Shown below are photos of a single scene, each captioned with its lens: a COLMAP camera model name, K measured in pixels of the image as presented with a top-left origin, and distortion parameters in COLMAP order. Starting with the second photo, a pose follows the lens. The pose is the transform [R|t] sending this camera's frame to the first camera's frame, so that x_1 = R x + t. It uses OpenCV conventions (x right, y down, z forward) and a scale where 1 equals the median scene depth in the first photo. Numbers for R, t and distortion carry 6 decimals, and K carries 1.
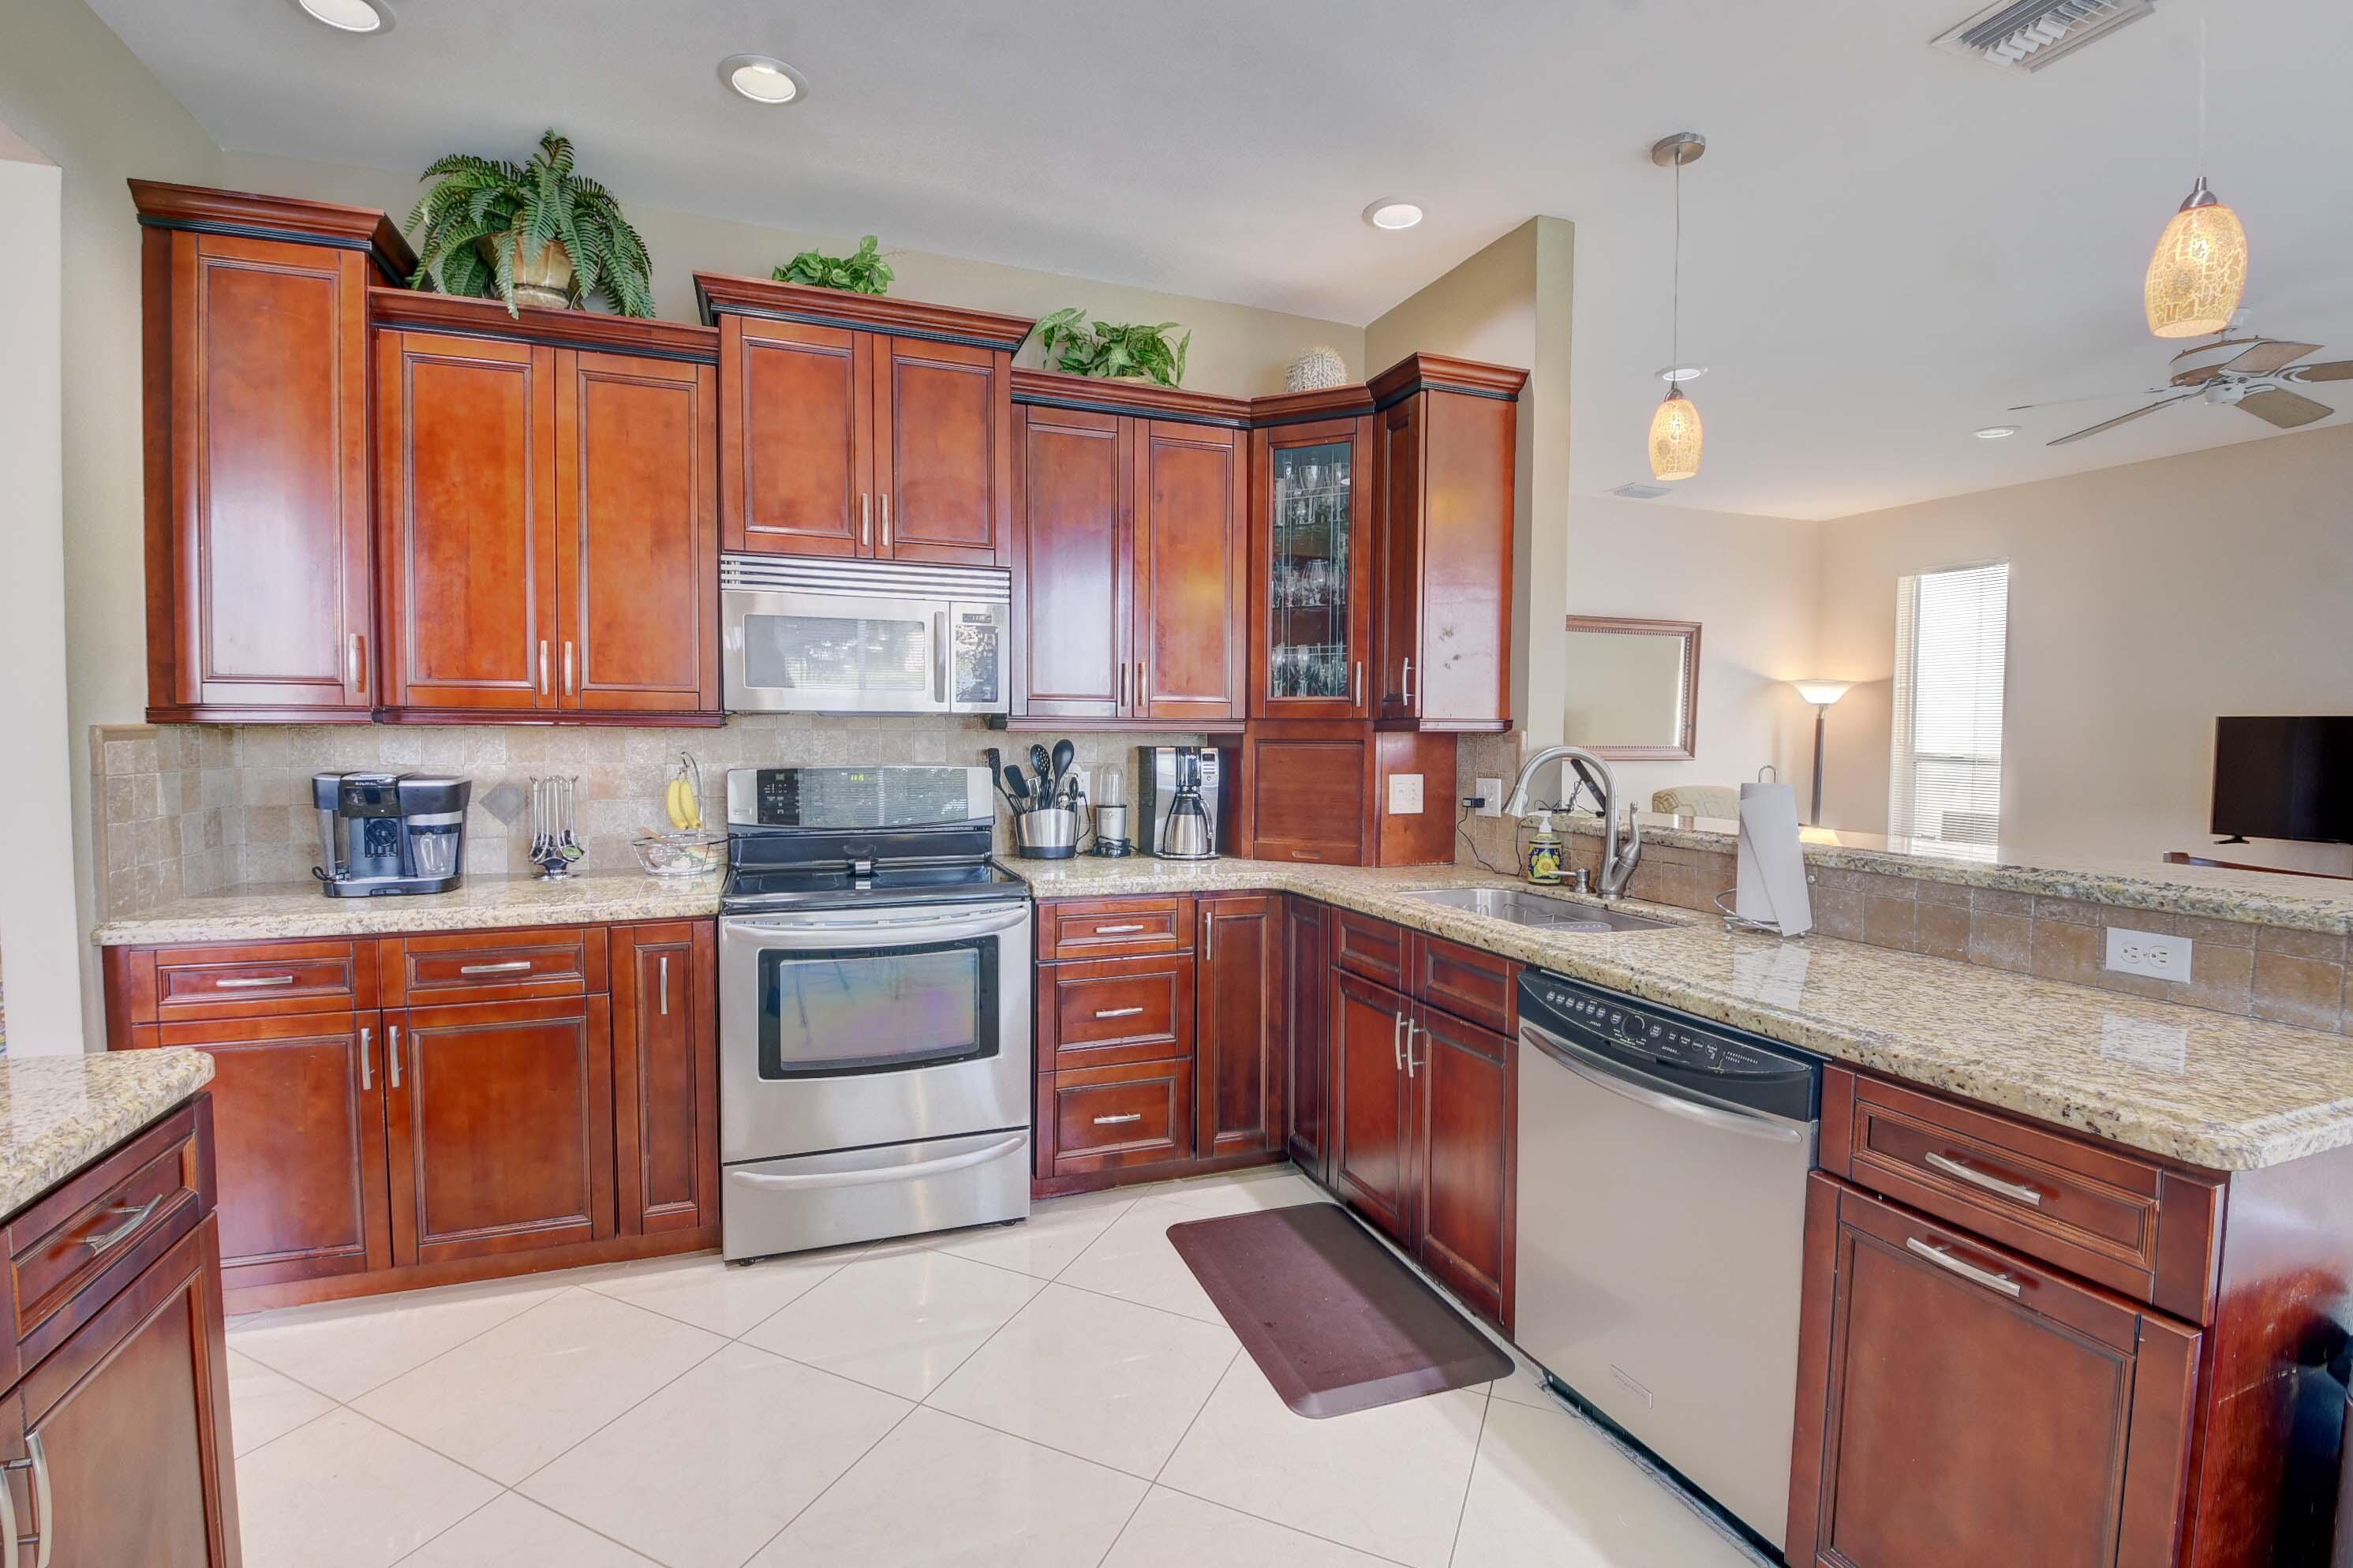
lens RADIAL K [[1059.5, 0, 1164.4], [0, 1059.5, 778.5], [0, 0, 1]] dist [0.001806, -0.021641]
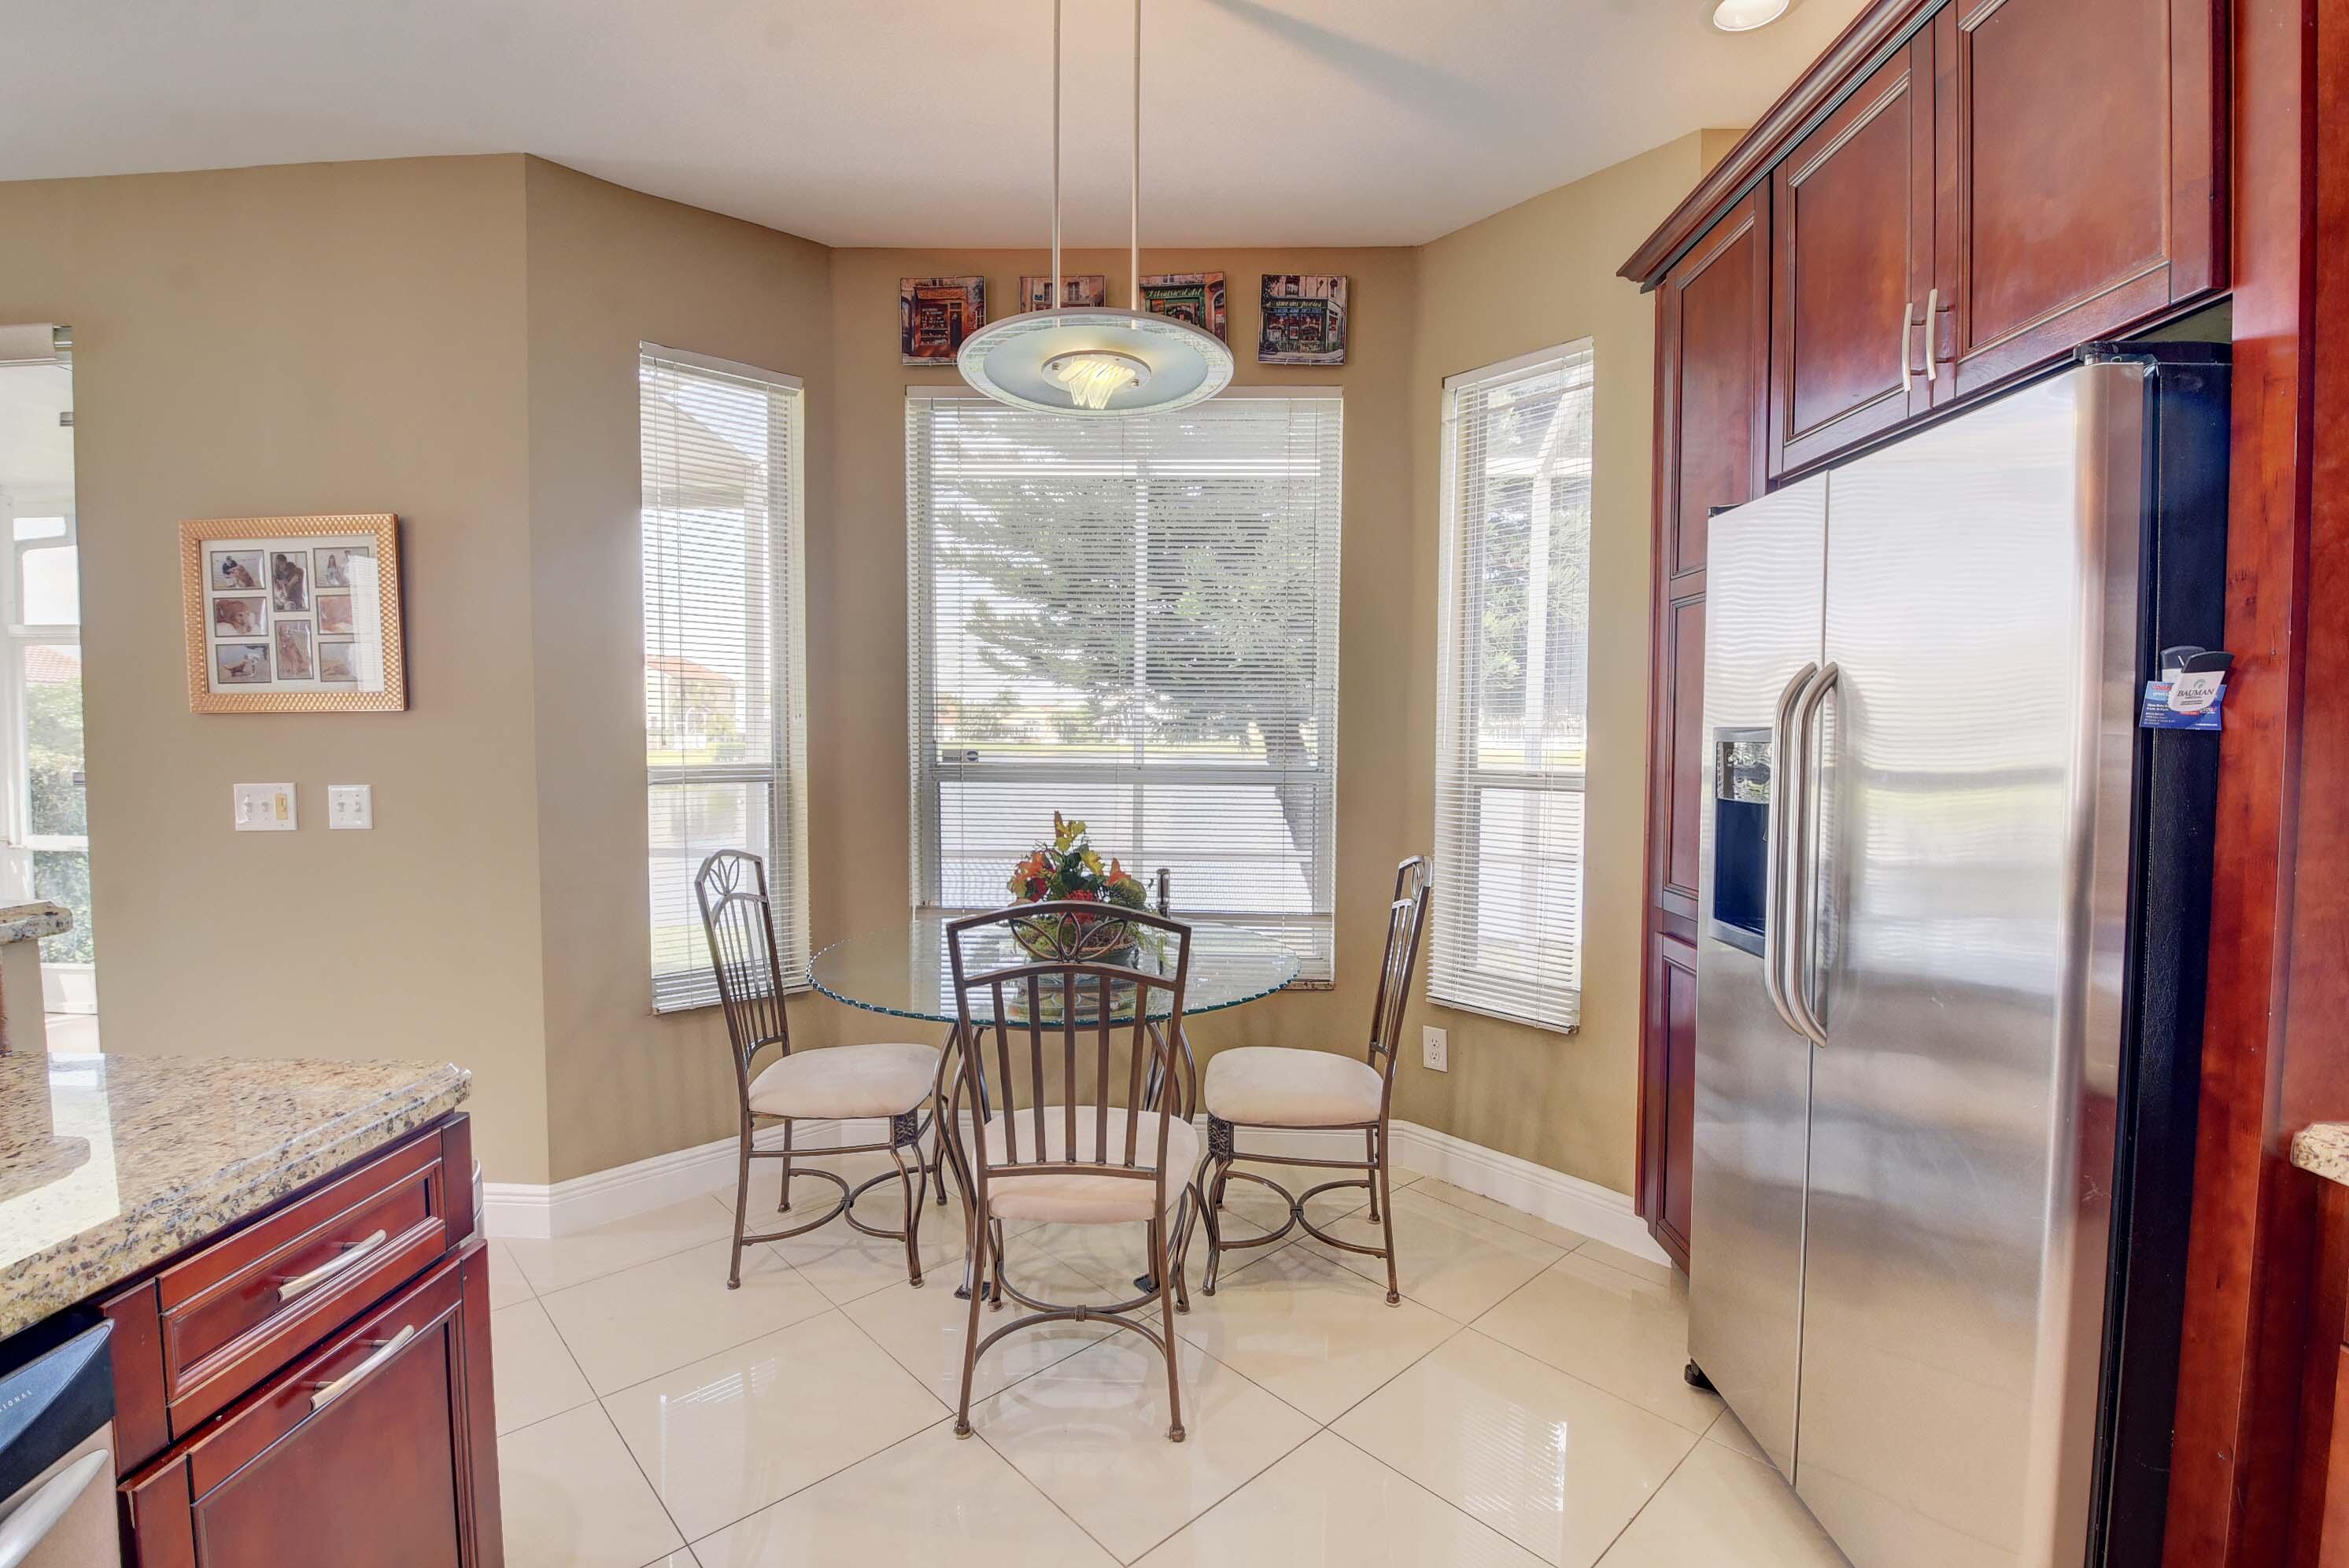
lens RADIAL K [[1046.6, 0, 1164.8], [0, 1046.6, 774.7], [0, 0, 1]] dist [0.011982, -0.021181]
pose [[-0.923797, -0.024715, 0.382083, -0.081293], [0.009838, 0.996053, 0.088217, -0.043355], [-0.382755, 0.085253, -0.919908, 0.876643]]
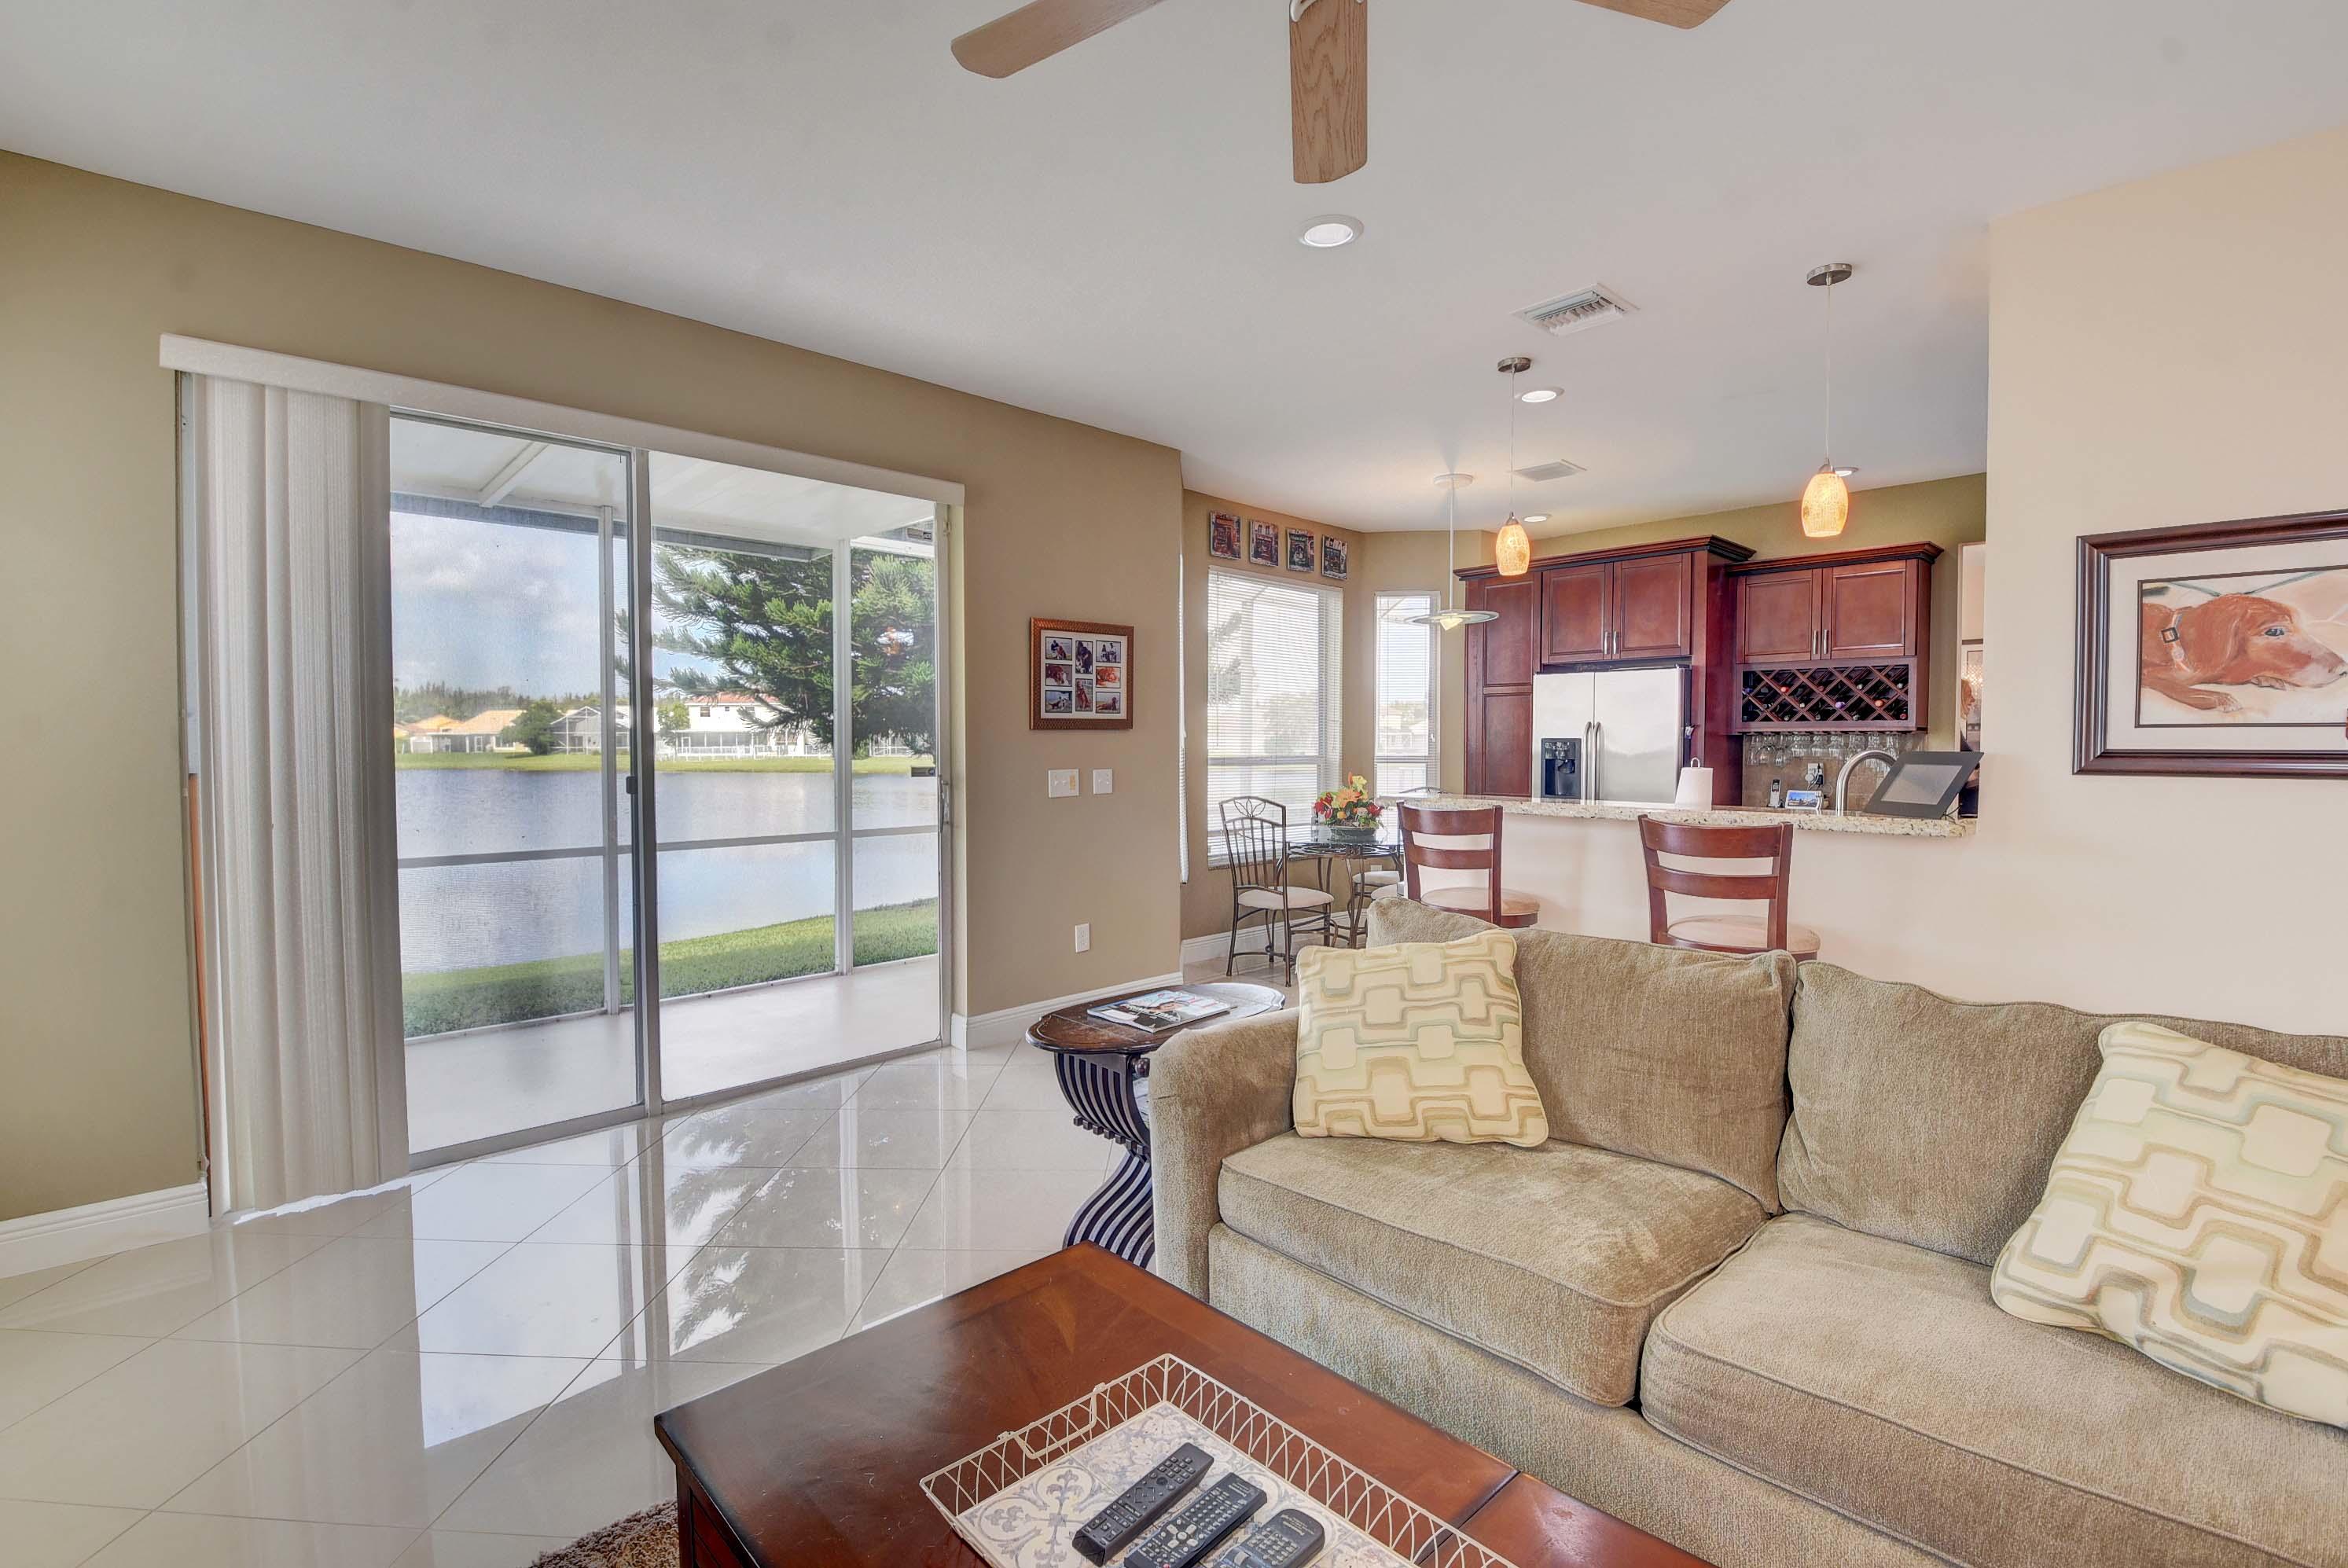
lens RADIAL K [[1031.9, 0, 1156.6], [0, 1031.9, 777.1], [0, 0, 1]] dist [0.013564, -0.030942]
pose [[-0.923115, 0.005581, -0.384483, 2.076038], [-0.026185, 0.996661, 0.077336, -0.092056], [0.383631, 0.081458, -0.919887, 2.238496]]
